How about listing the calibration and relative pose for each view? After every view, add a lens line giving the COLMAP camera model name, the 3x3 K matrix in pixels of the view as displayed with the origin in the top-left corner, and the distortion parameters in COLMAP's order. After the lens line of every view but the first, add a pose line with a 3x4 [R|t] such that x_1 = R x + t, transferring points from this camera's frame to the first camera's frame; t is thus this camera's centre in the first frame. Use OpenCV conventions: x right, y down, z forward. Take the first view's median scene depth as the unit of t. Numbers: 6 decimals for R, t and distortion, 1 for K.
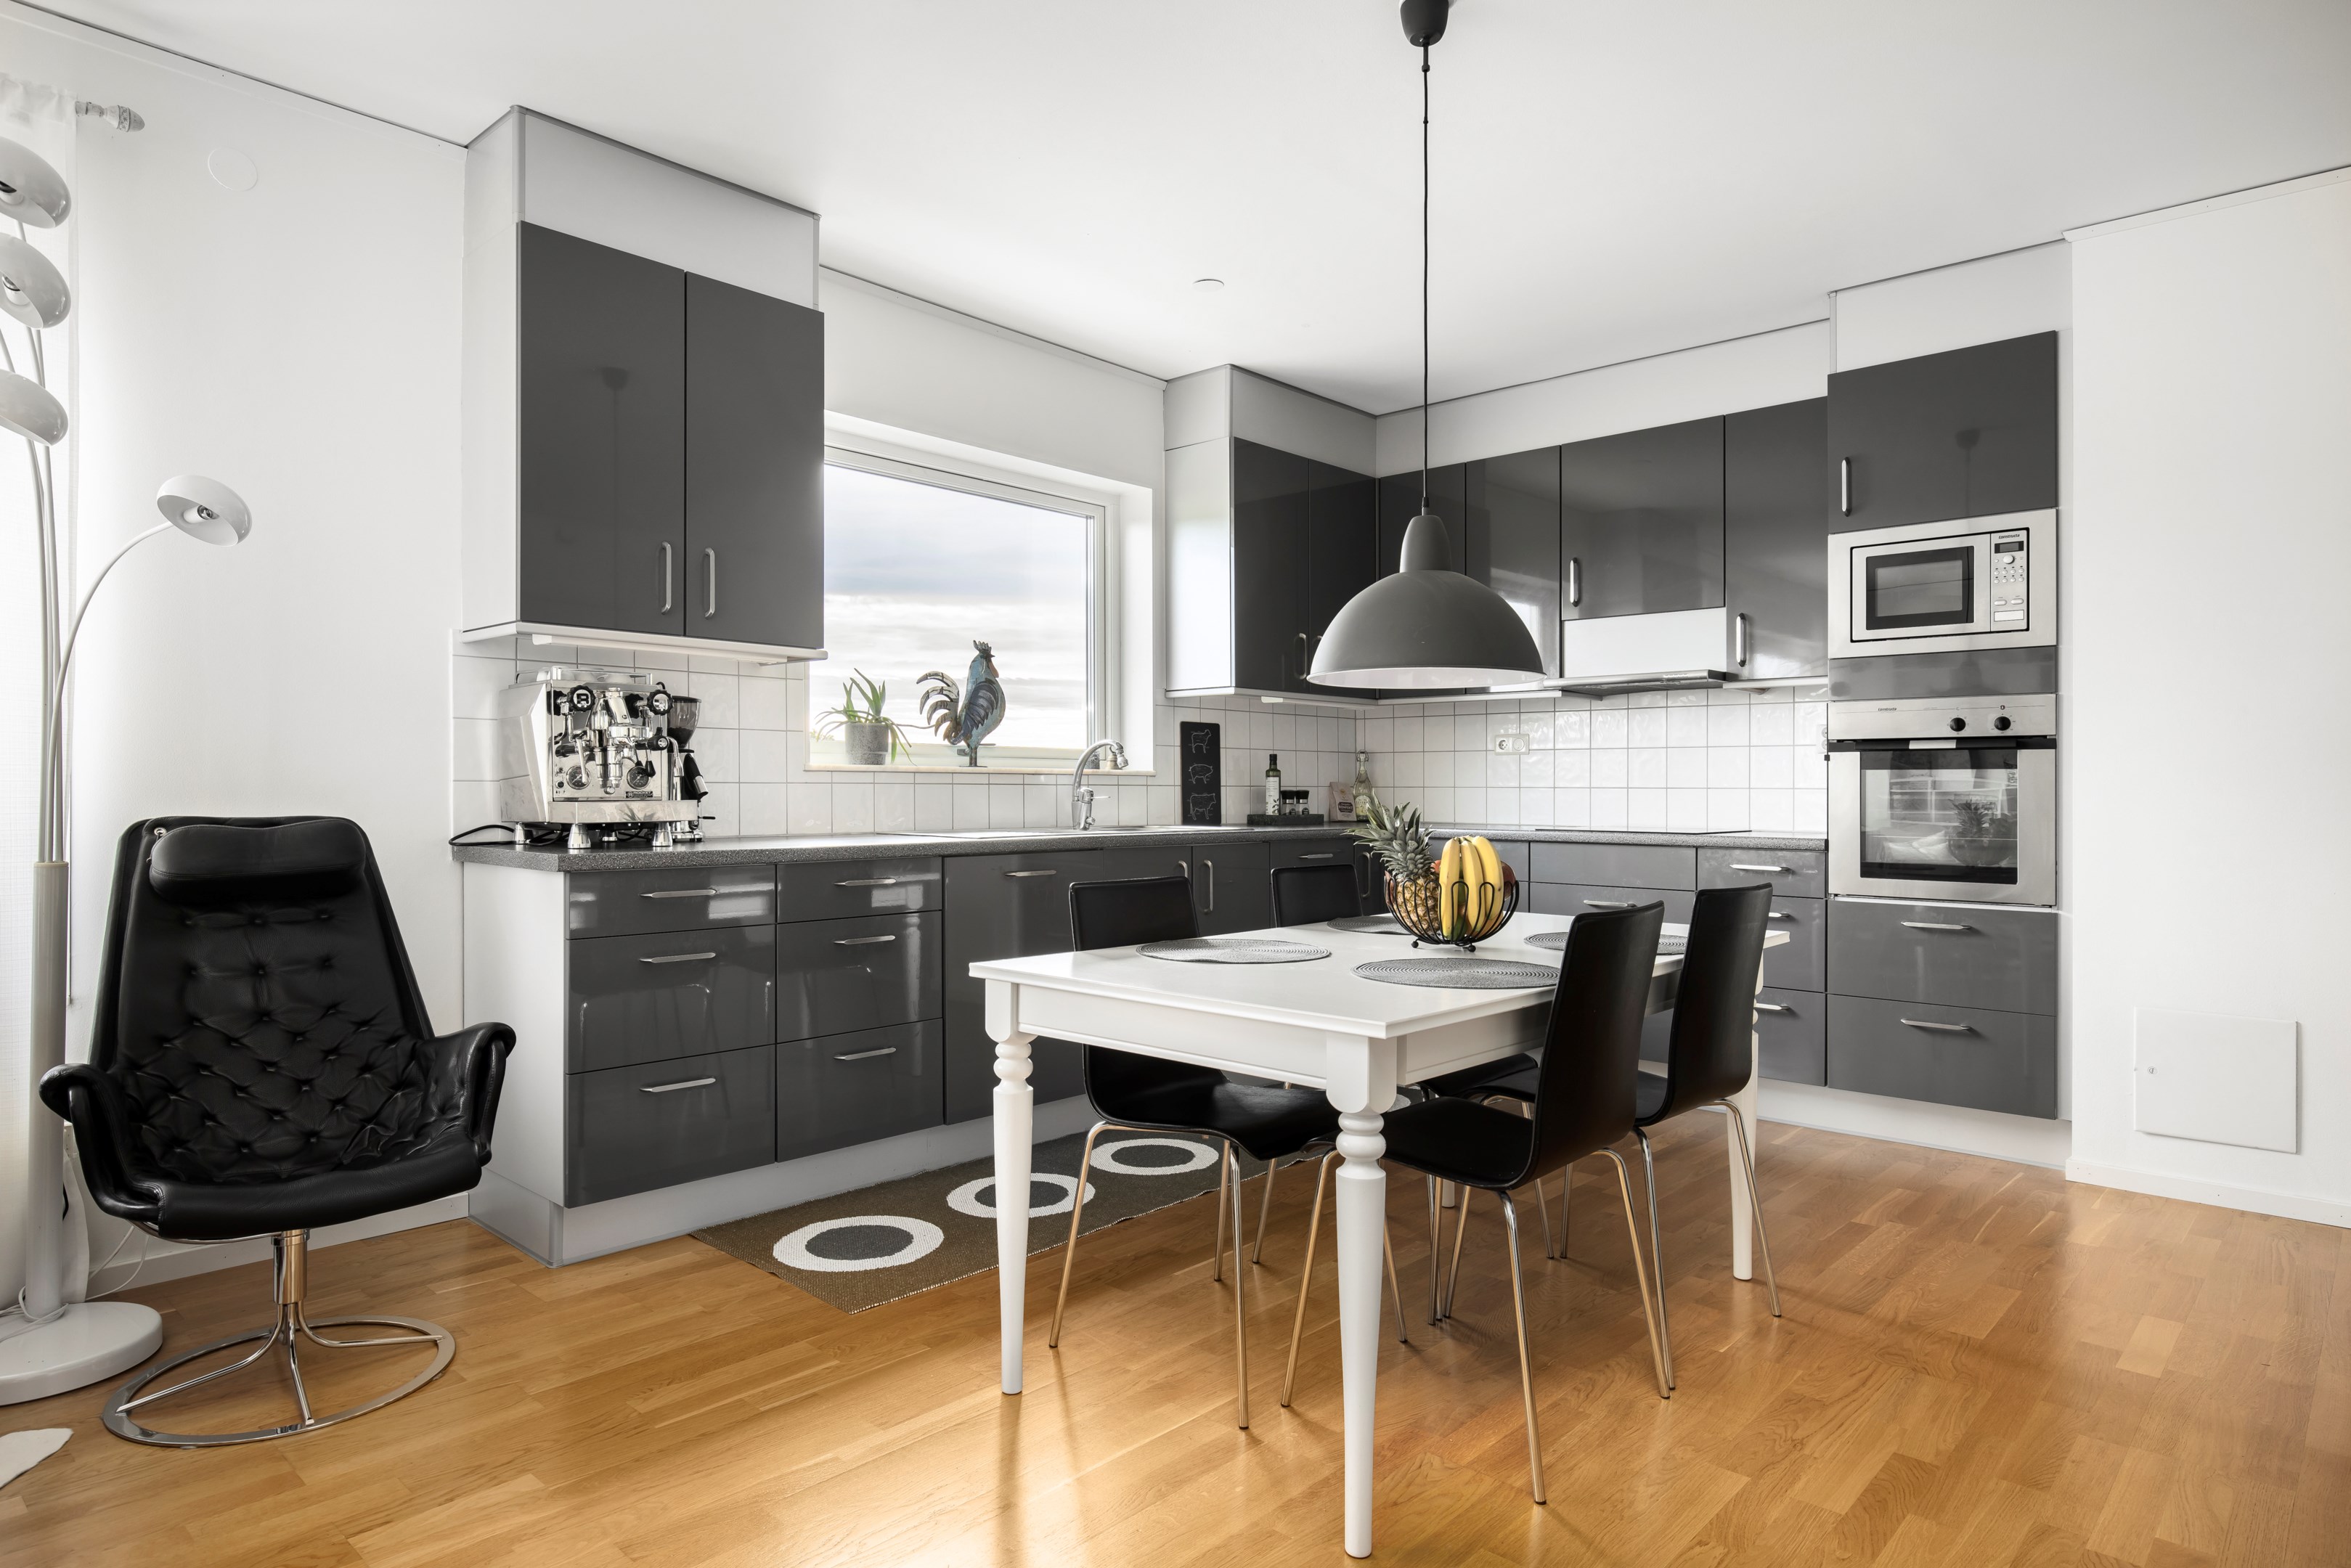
lens RADIAL K [[1343.8, 0, 1171.8], [0, 1343.8, 793.6], [0, 0, 1]] dist [-0.004709, 0.000736]
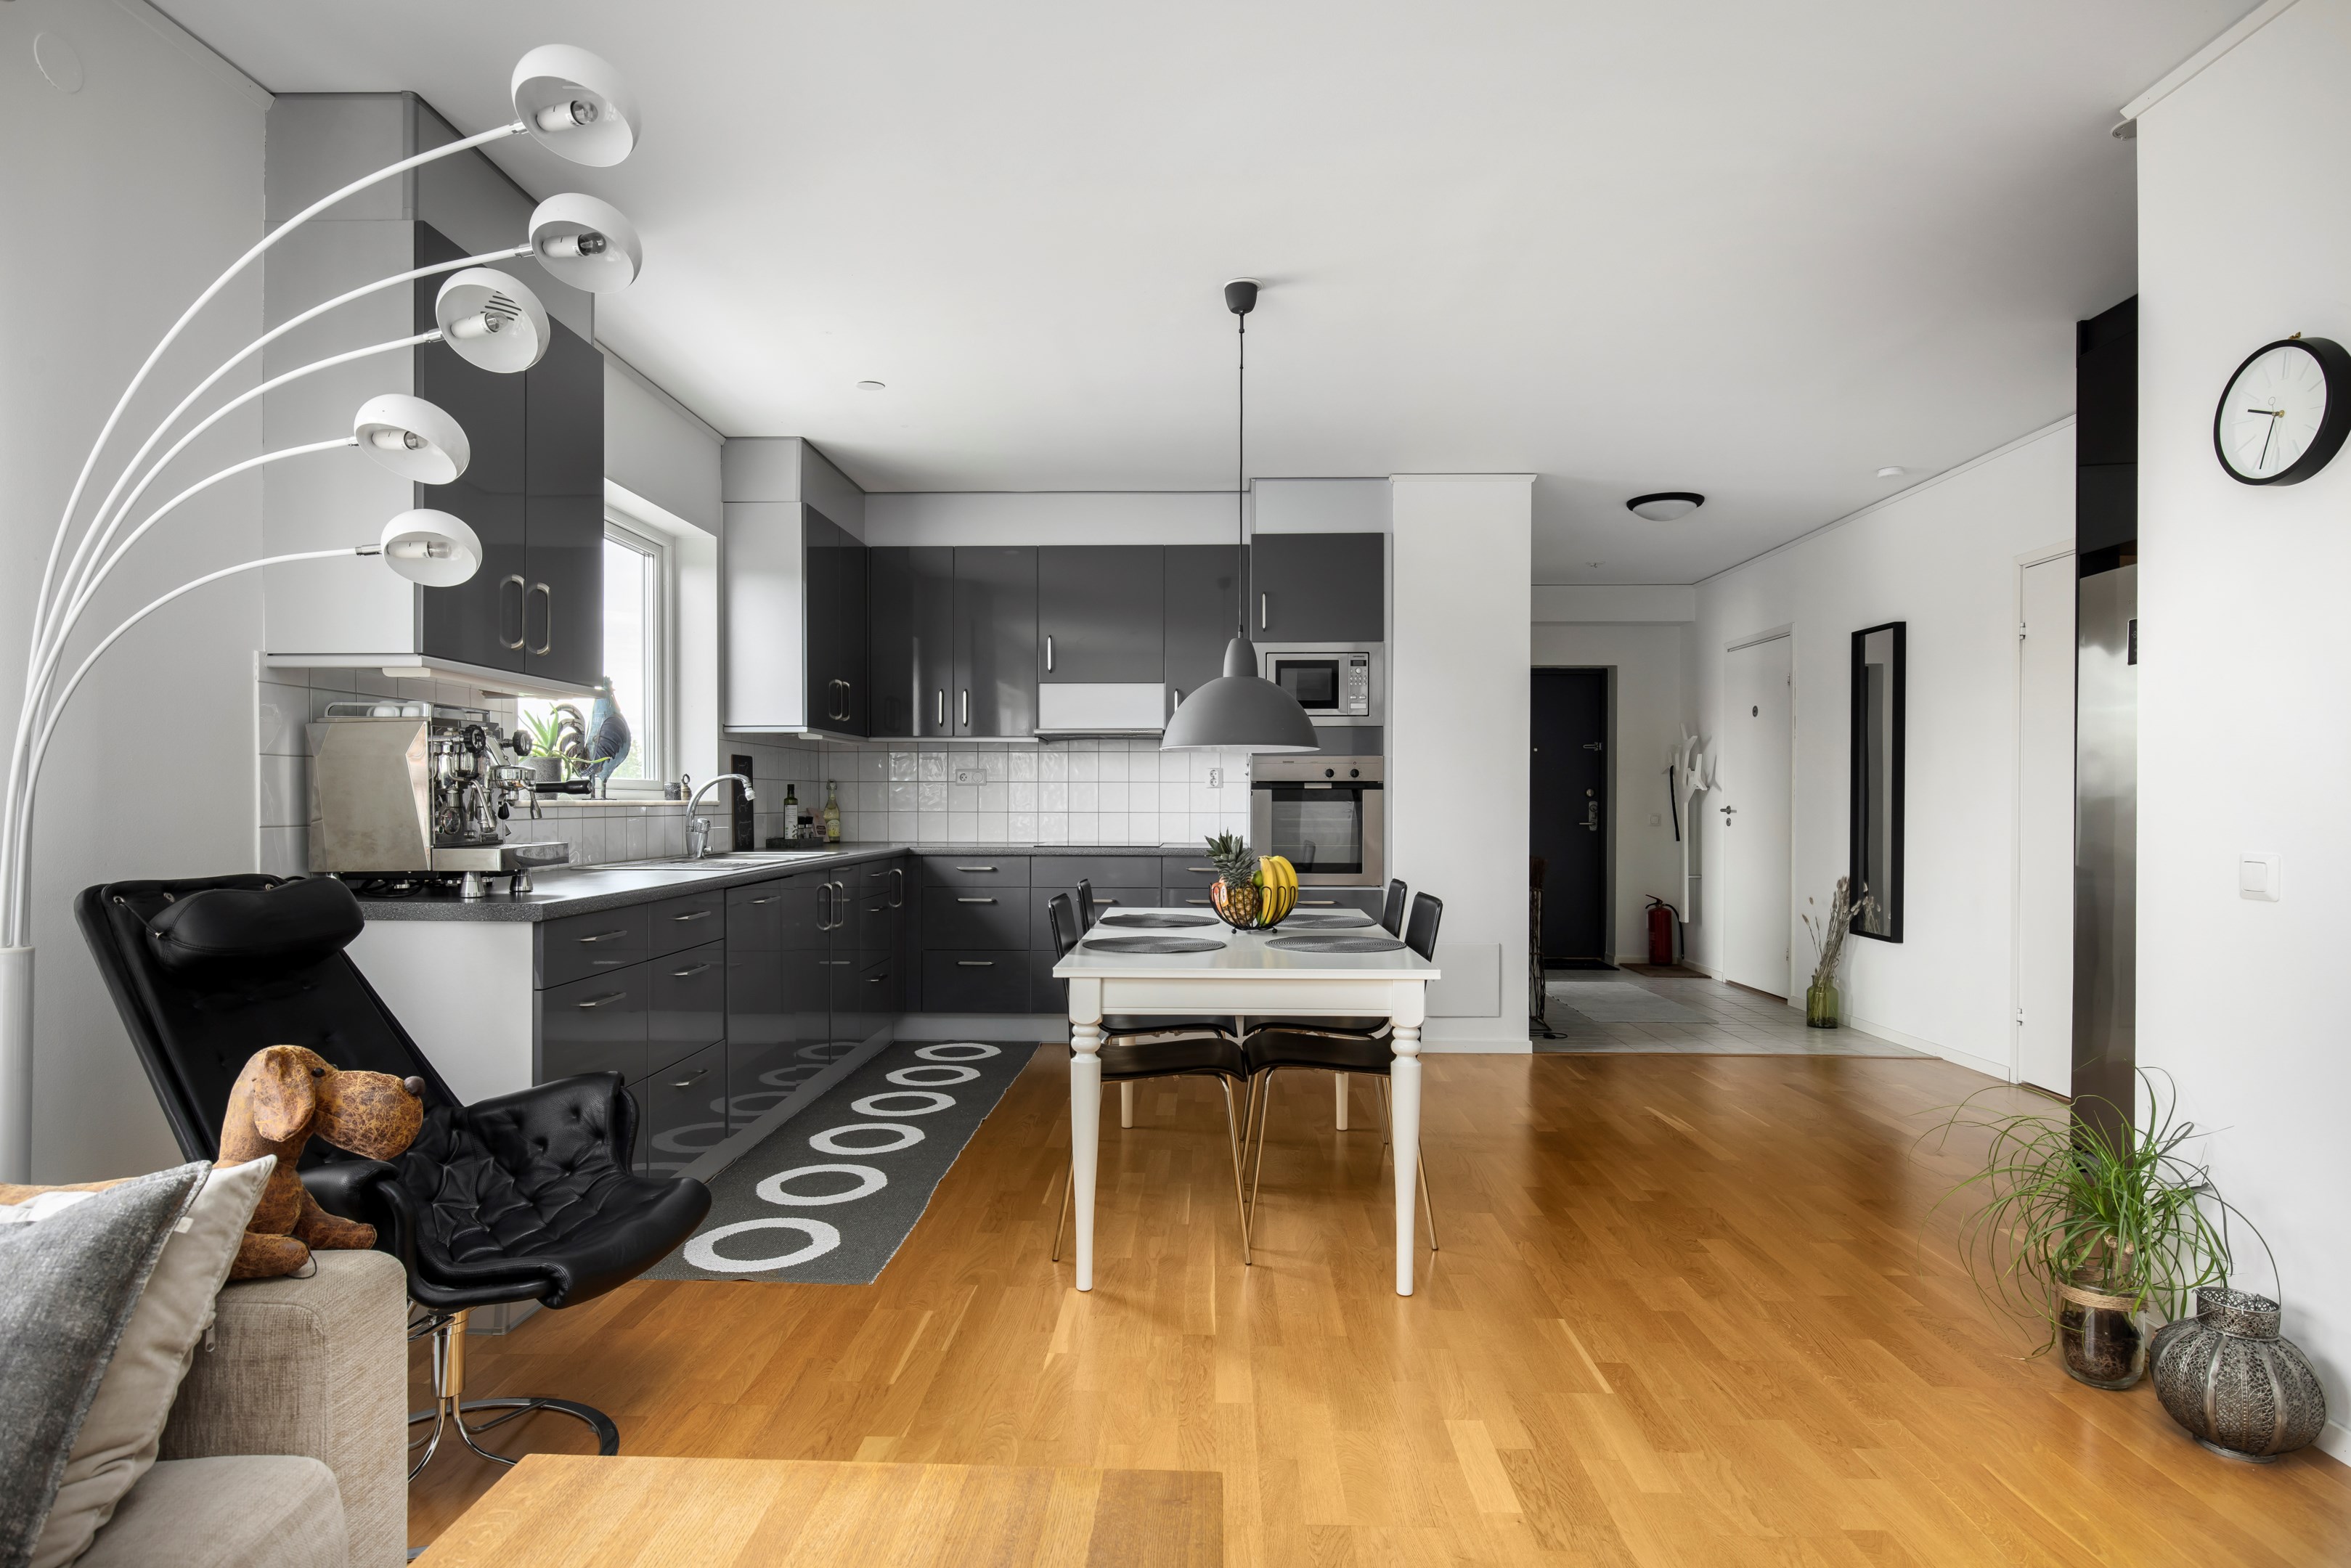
lens RADIAL K [[1267.3, 0, 1169.8], [0, 1267.3, 808.5], [0, 0, 1]] dist [-0.001853, -0.000721]
pose [[0.757285, -0.007155, 0.653045, -0.535866], [0.004613, 0.999974, 0.005606, -0.019771], [-0.653068, -0.001232, 0.757298, 0.002525]]
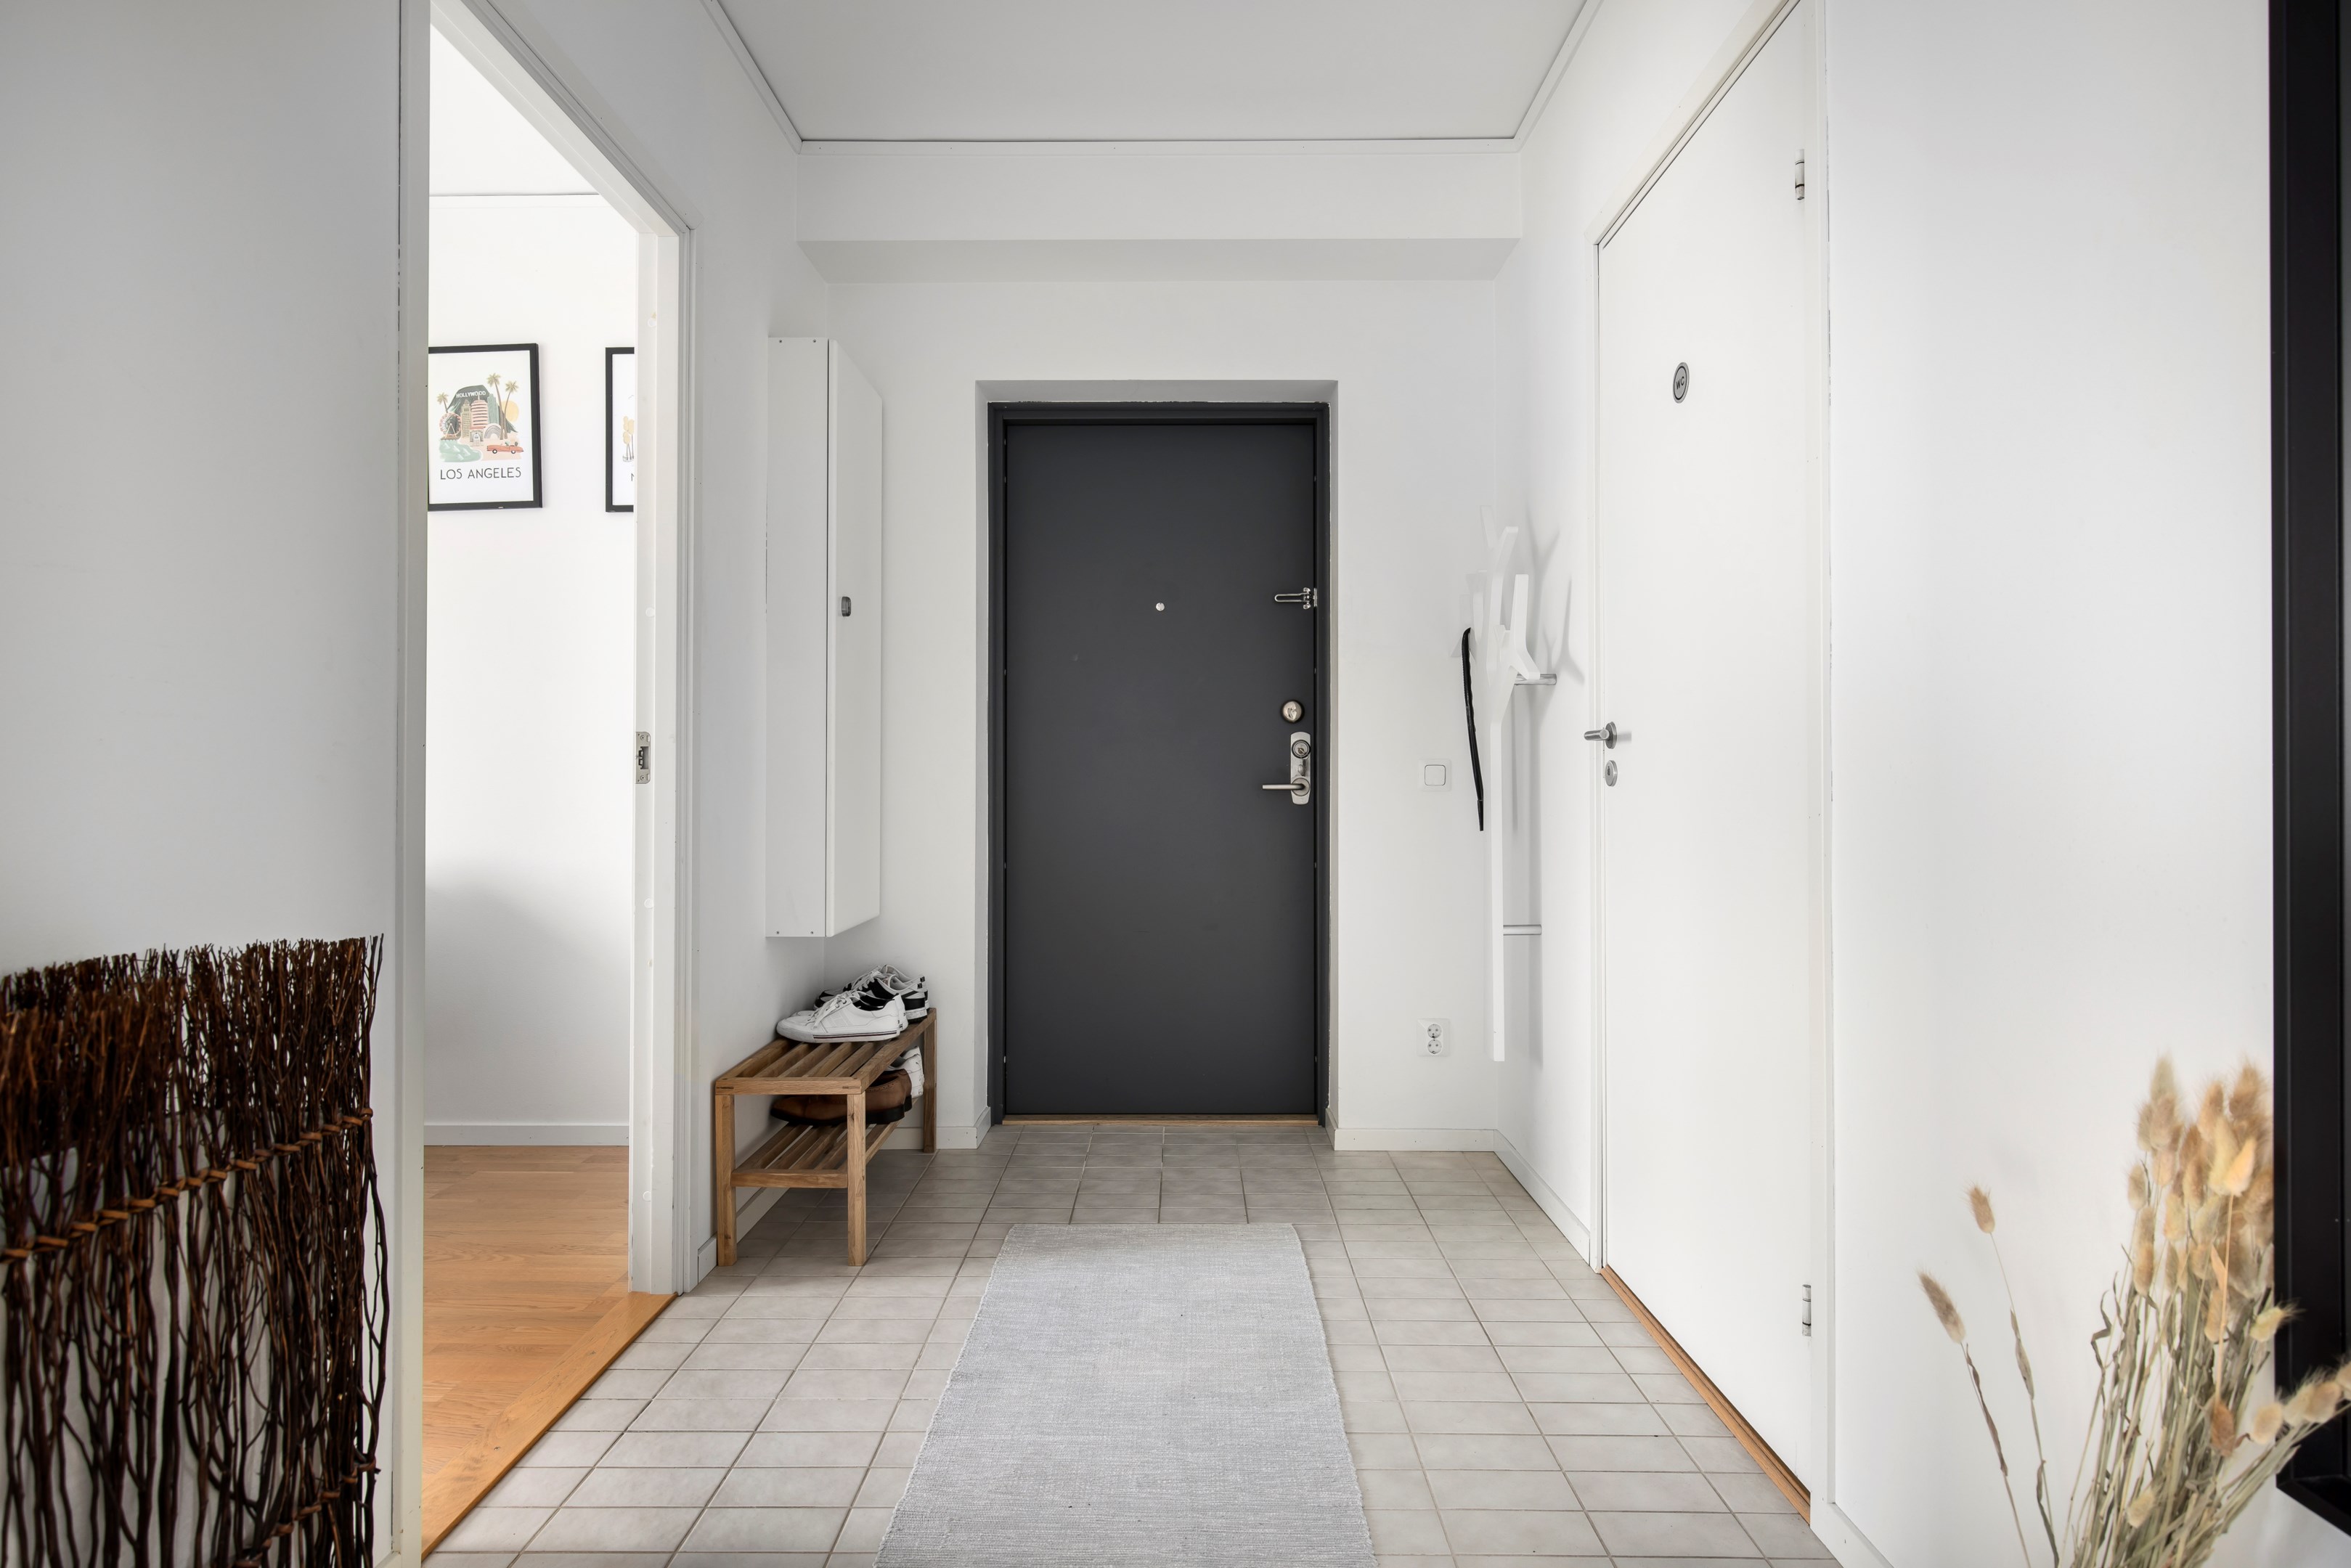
lens RADIAL K [[1245.3, 0, 1175.5], [0, 1245.3, 784.0], [0, 0, 1]] dist [0.002502, -0.000559]
pose [[0.732104, -0.004511, 0.681178, 0.913401], [0.005317, 0.999985, 0.000908, 0.022323], [-0.681173, 0.002957, 0.732117, 0.658976]]
